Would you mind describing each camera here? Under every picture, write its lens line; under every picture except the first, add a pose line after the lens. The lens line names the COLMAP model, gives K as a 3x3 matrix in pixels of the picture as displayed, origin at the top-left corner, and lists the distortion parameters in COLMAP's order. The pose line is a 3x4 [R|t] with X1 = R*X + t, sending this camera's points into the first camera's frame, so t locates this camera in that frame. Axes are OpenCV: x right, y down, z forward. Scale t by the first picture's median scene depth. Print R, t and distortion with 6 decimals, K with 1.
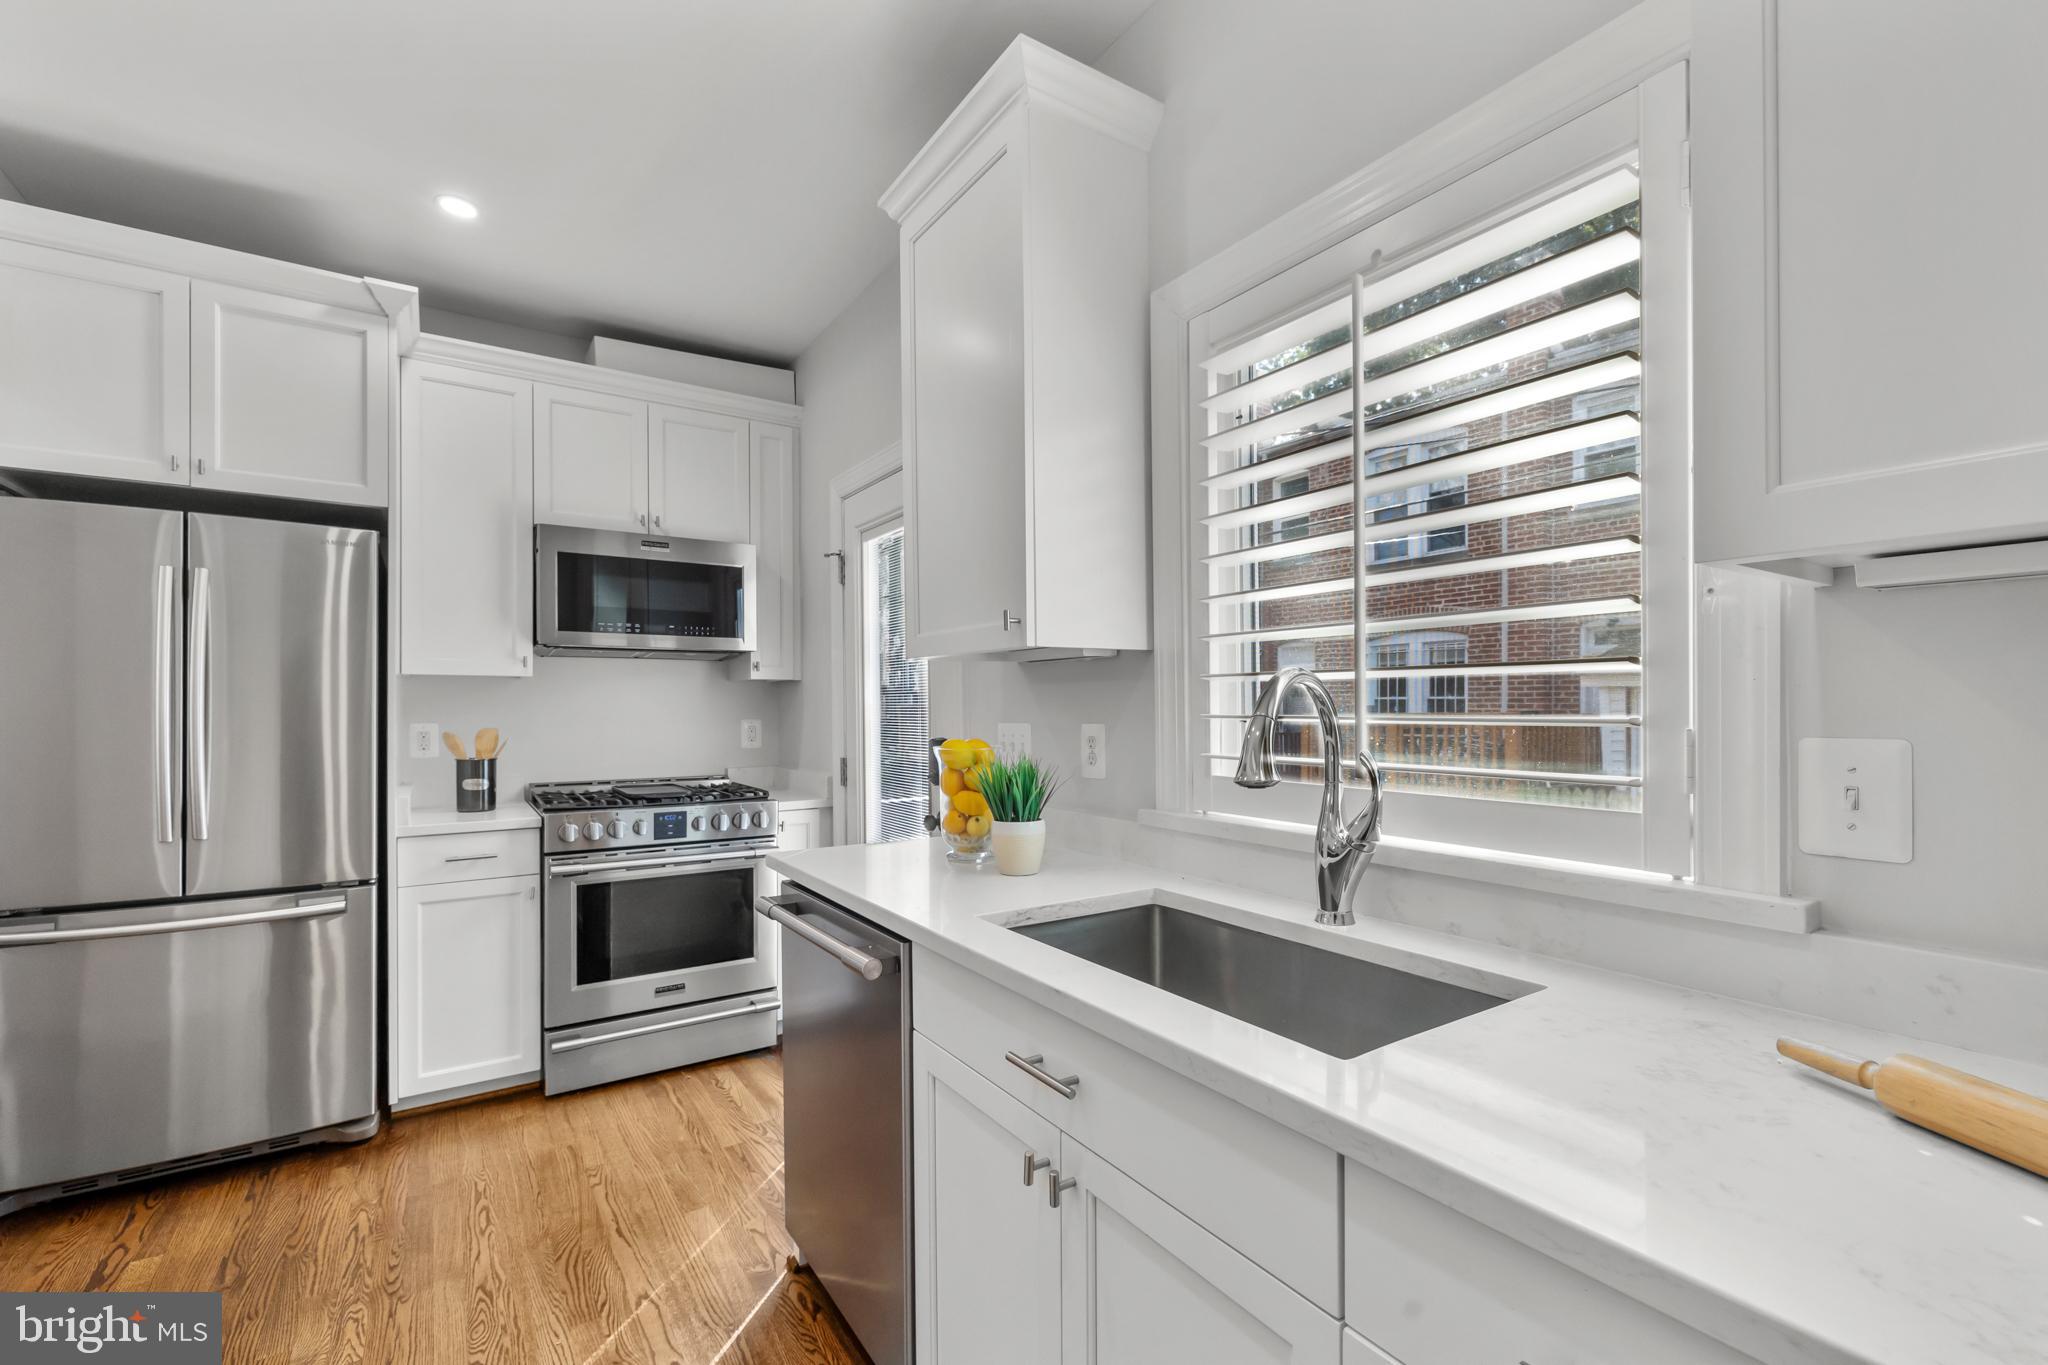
lens RADIAL K [[872.9, 0, 1026.4], [0, 872.9, 712.0], [0, 0, 1]] dist [0.001317, 0.000451]
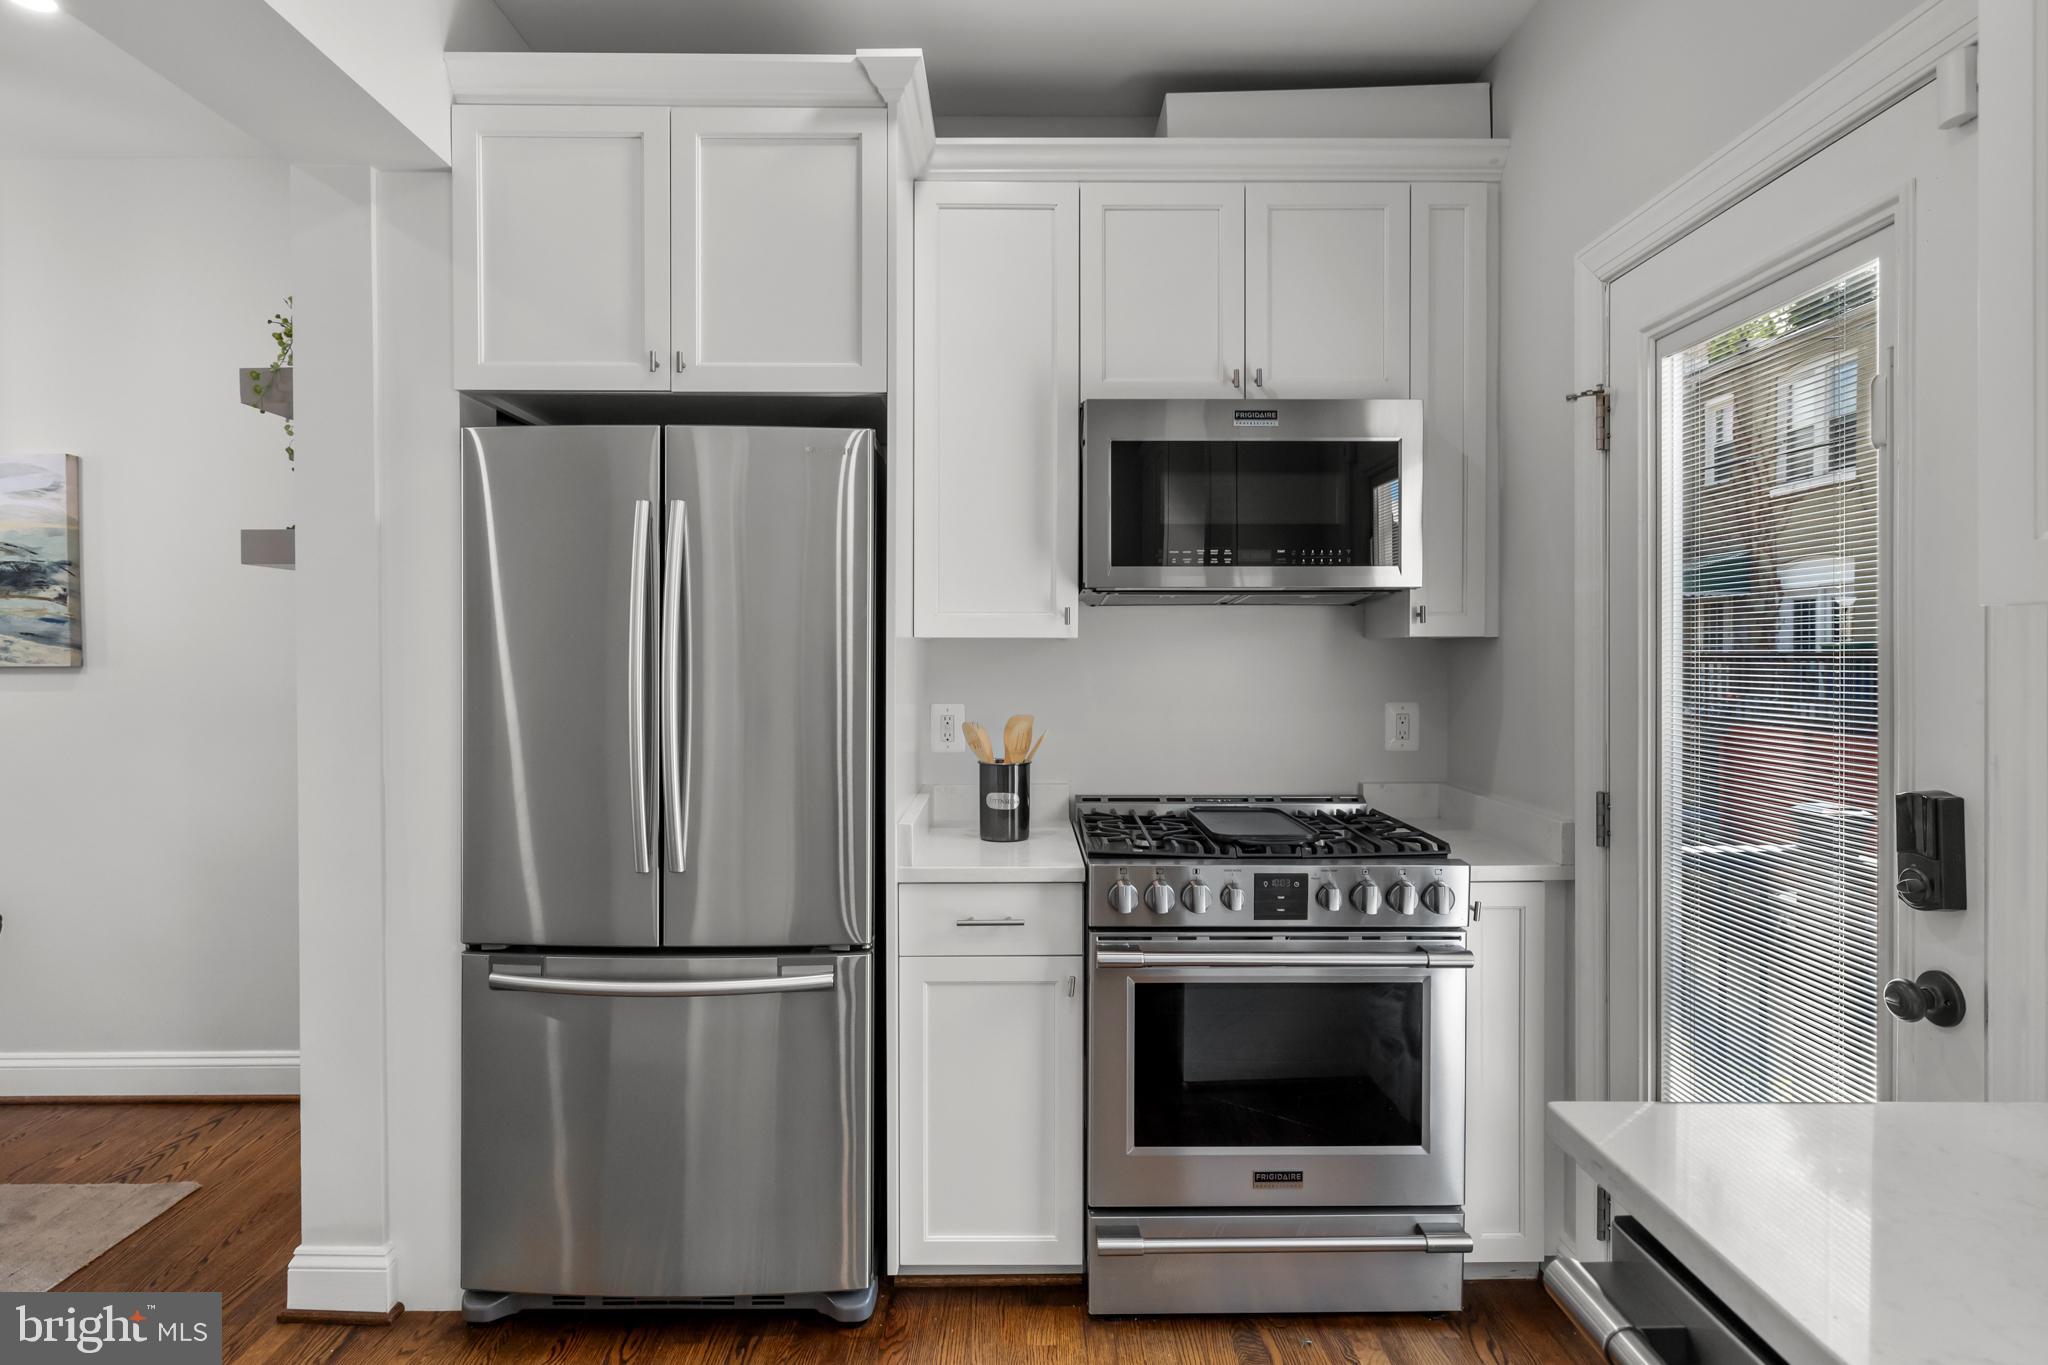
lens RADIAL K [[1097.0, 0, 1030.5], [0, 1097.0, 671.5], [0, 0, 1]] dist [-0.001457, 0.002172]
pose [[0.837283, 0.010592, -0.546667, -0.153731], [-0.003471, 0.999895, 0.014058, -0.028349], [0.546759, -0.009873, 0.837232, 0.309190]]
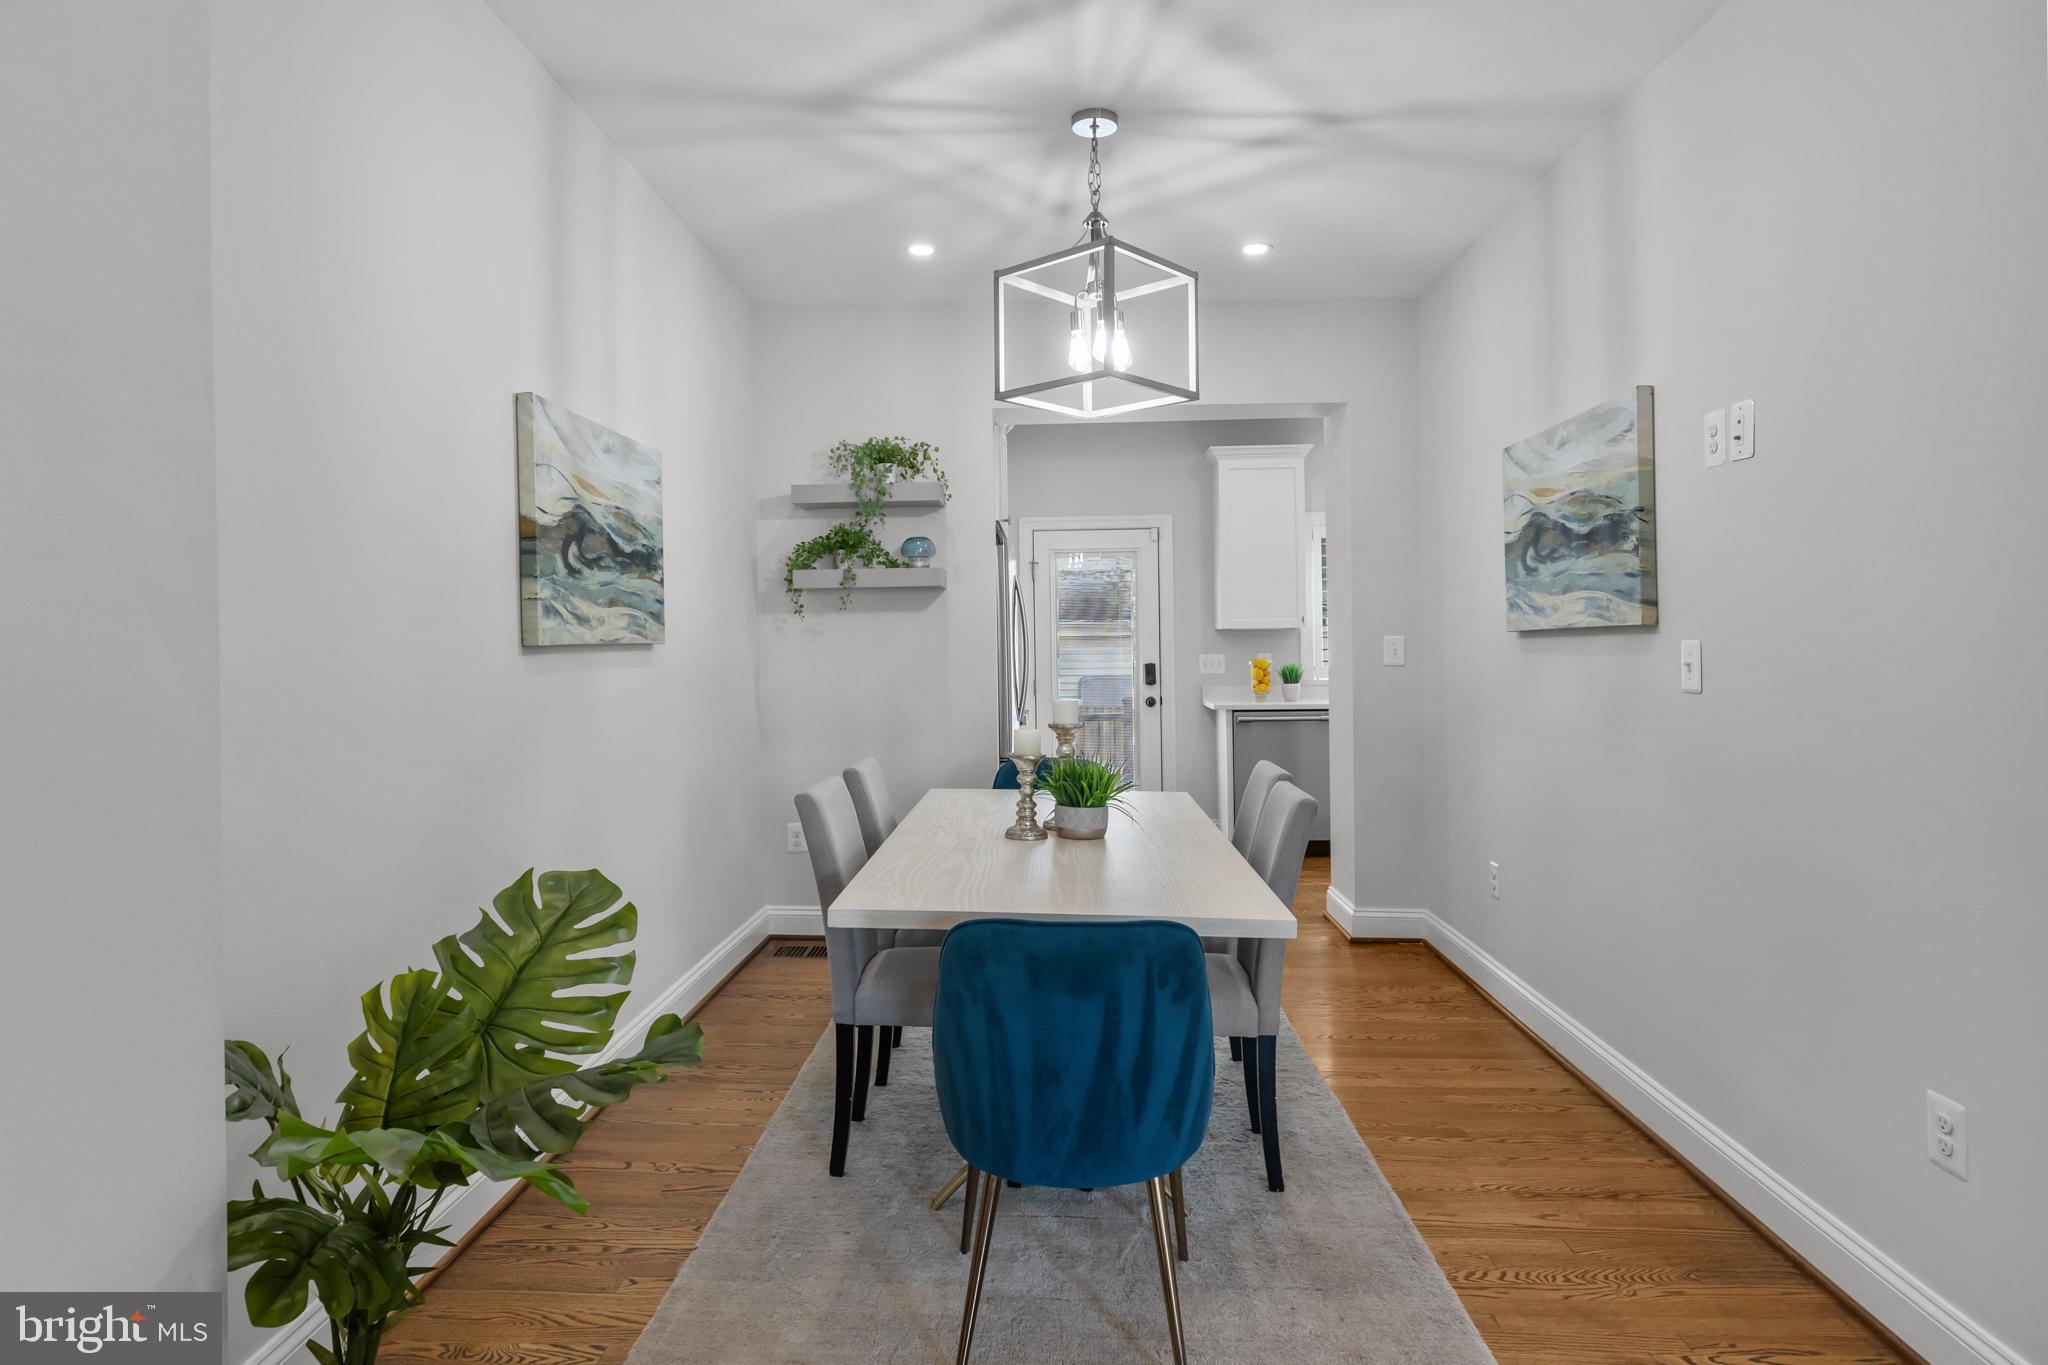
lens RADIAL K [[1146.2, 0, 1021.7], [0, 1146.2, 646.4], [0, 0, 1]] dist [0.000043, -0.000138]
pose [[0.577229, -0.004027, 0.816572, -2.309947], [0.016459, 0.999842, -0.006704, 0.002328], [-0.816416, 0.017310, 0.577204, -0.332739]]
